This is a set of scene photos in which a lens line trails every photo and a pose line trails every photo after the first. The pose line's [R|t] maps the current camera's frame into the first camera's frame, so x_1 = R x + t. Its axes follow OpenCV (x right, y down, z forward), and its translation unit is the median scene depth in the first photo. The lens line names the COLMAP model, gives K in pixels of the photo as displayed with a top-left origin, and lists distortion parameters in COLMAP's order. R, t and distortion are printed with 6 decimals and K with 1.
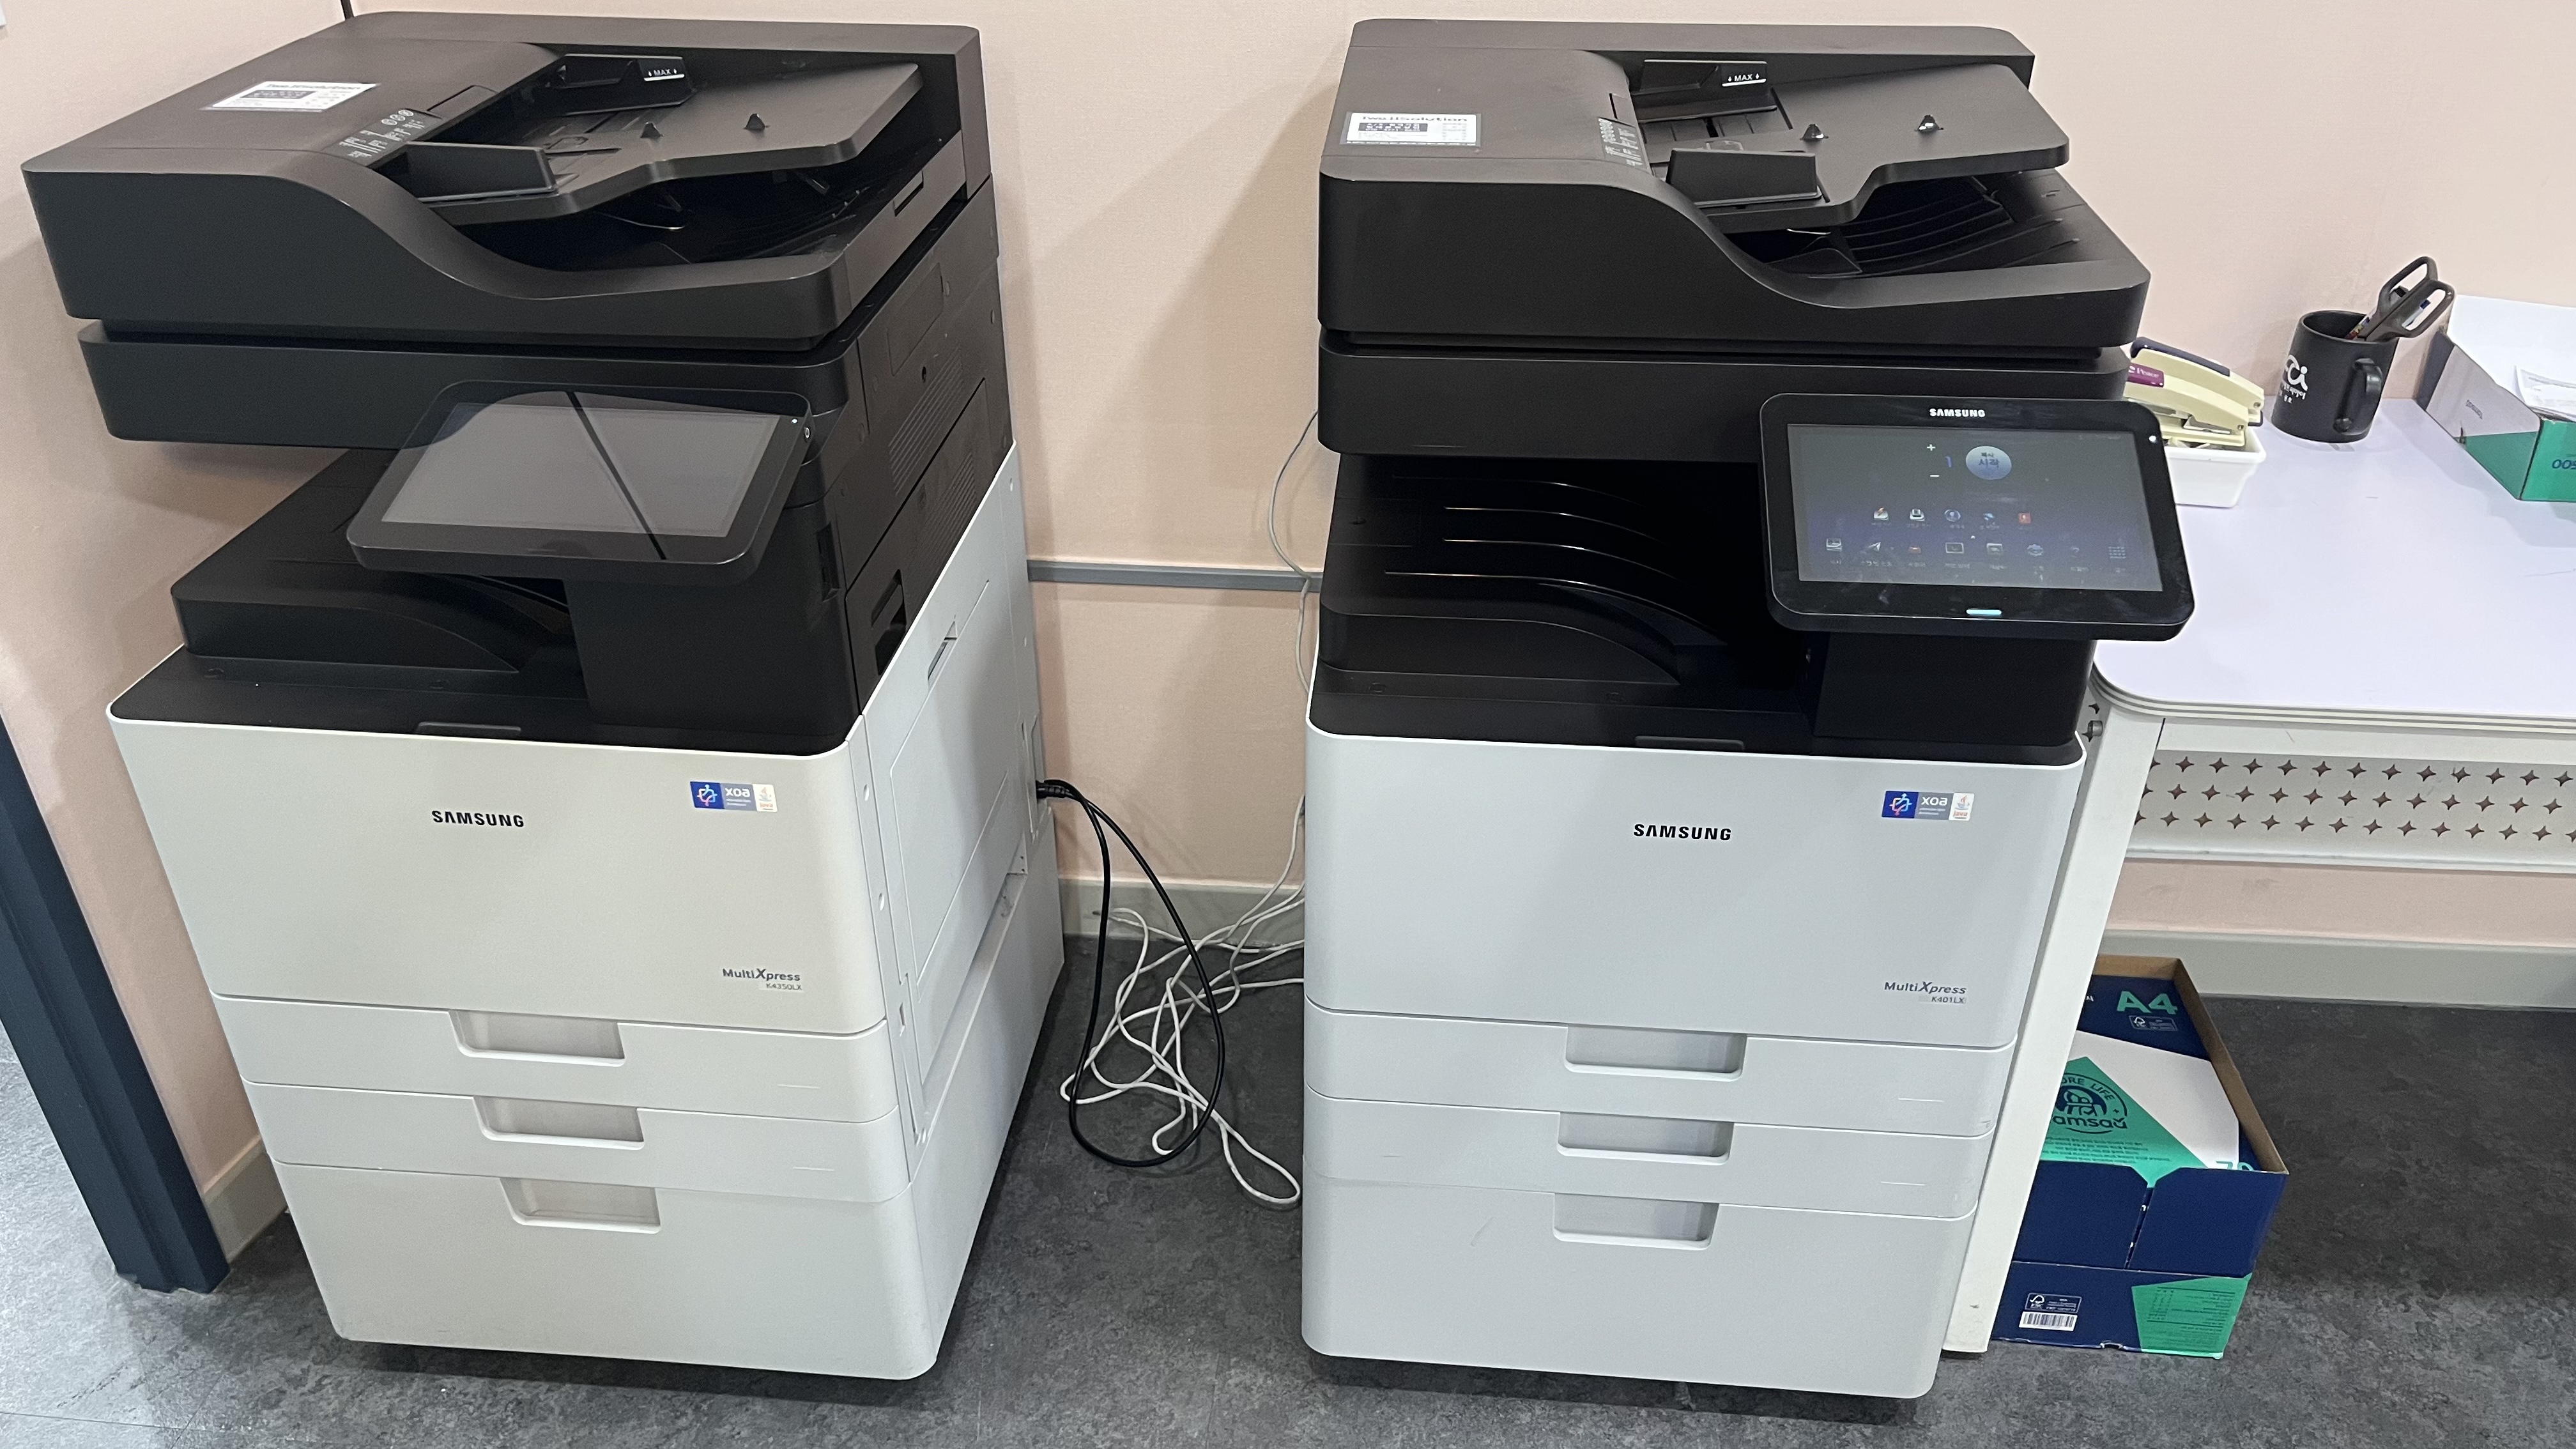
lens RADIAL K [[1895.1, 0, 1288.0], [0, 1895.1, 724.5], [0, 0, 1]] dist [0.064421, 0.004871]
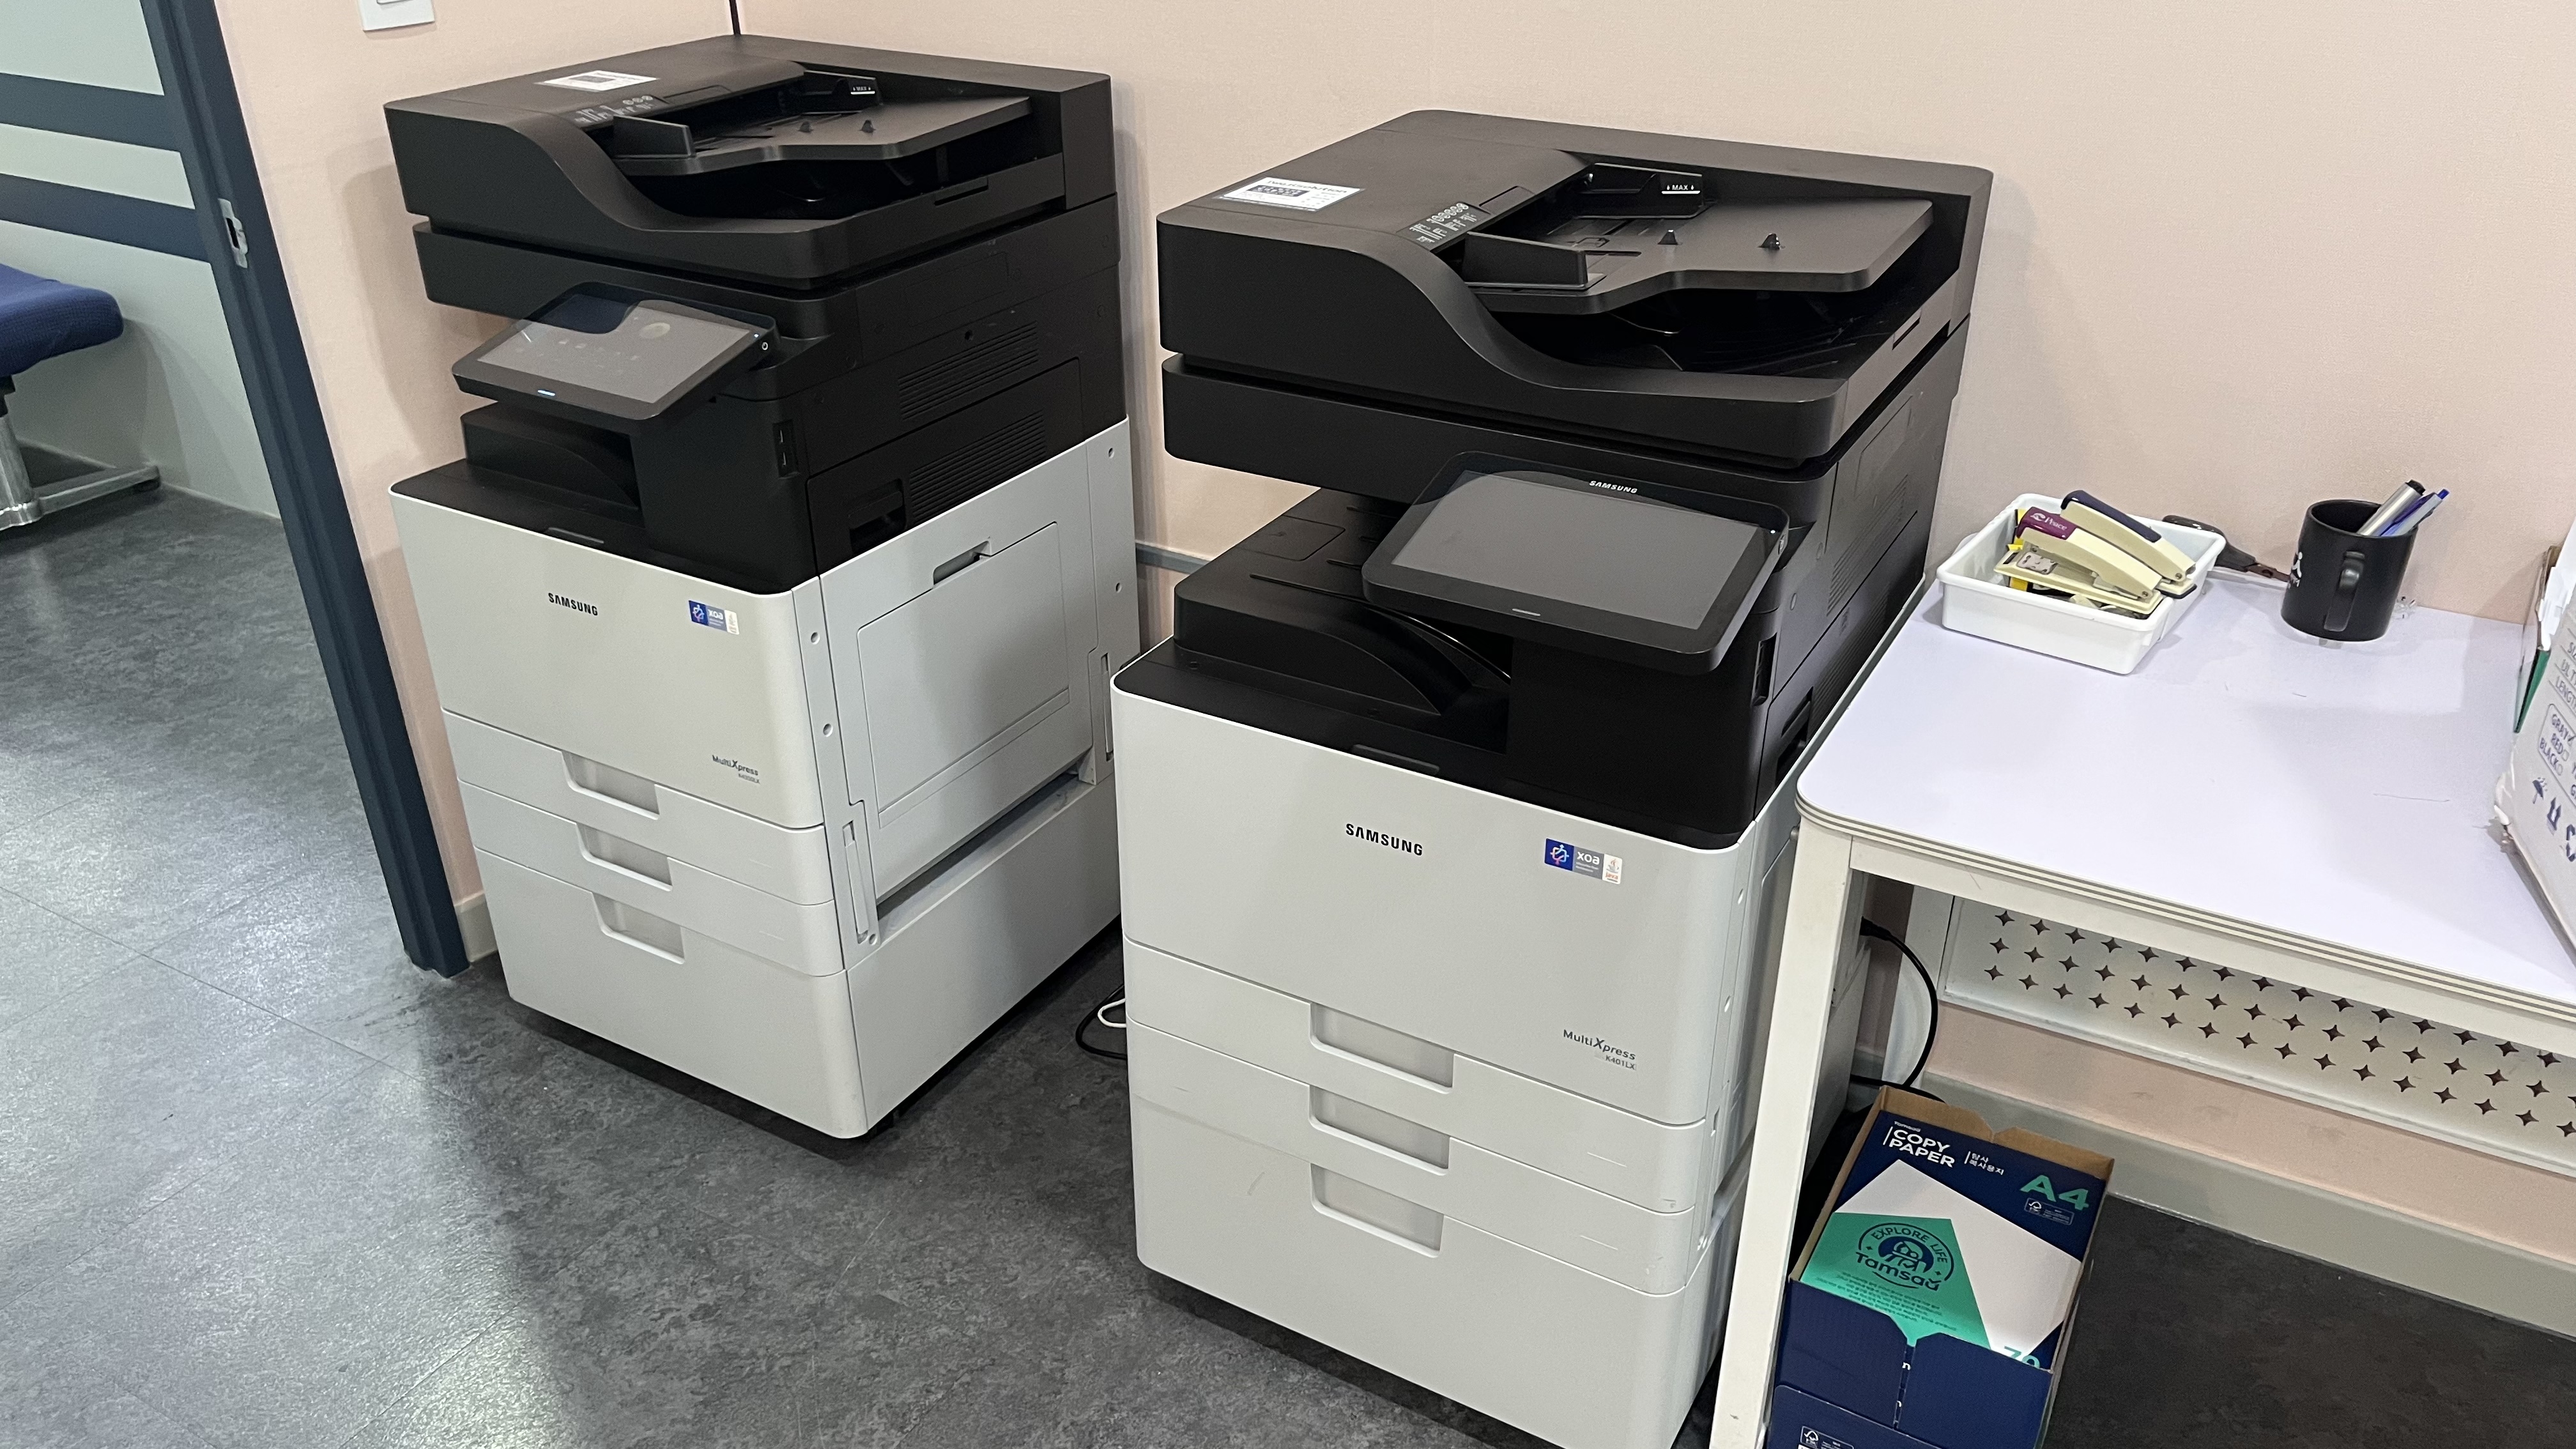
lens RADIAL K [[1895.1, 0, 1288.0], [0, 1895.1, 724.5], [0, 0, 1]] dist [0.064421, 0.004871]
pose [[0.870430, 0.224045, -0.438355, 0.549976], [-0.249559, 0.968359, -0.000610, 0.009713], [0.424348, 0.109927, 0.898802, -0.005960]]
